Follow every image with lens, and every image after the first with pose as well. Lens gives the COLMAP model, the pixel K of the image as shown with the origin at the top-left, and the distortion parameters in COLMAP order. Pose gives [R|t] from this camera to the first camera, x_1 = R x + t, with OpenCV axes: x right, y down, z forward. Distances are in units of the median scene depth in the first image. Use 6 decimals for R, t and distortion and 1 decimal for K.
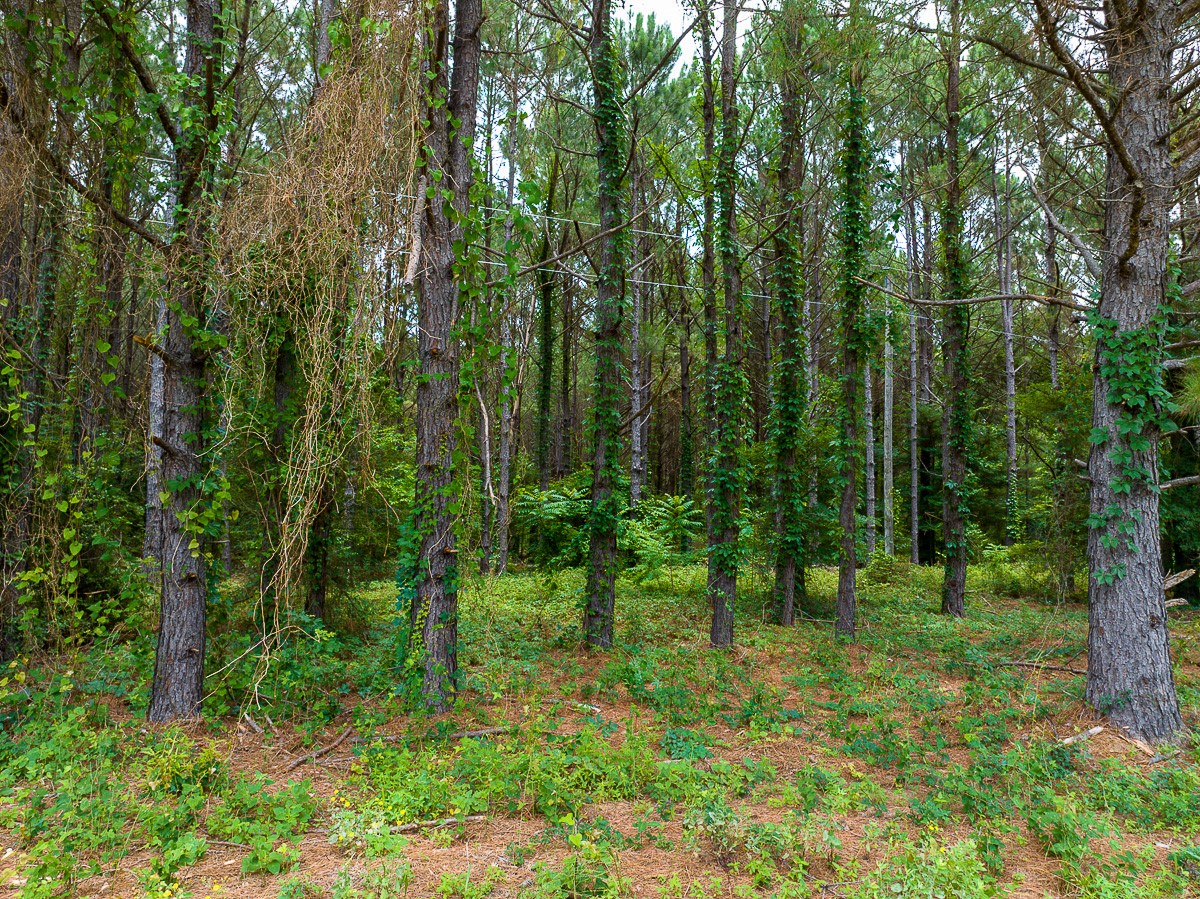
lens RADIAL K [[876.0, 0, 600.0], [0, 876.0, 449.5], [0, 0, 1]] dist [-0.068142, 0.064206]
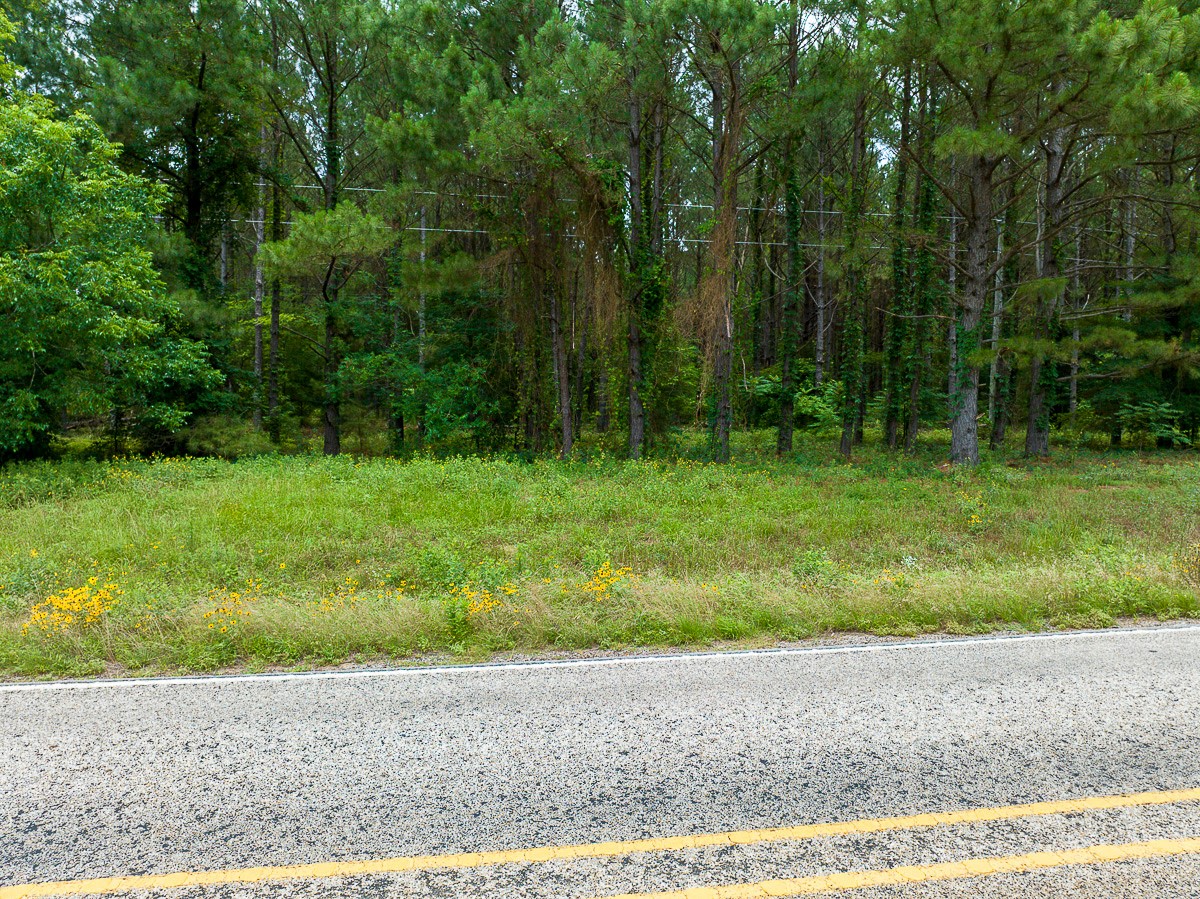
lens RADIAL K [[876.0, 0, 600.0], [0, 876.0, 449.5], [0, 0, 1]] dist [-0.068142, 0.064206]
pose [[0.972890, 0.014666, -0.230802, 0.095079], [0.017769, 0.990297, 0.137826, -0.167776], [0.230584, -0.138190, 0.963190, -2.165899]]
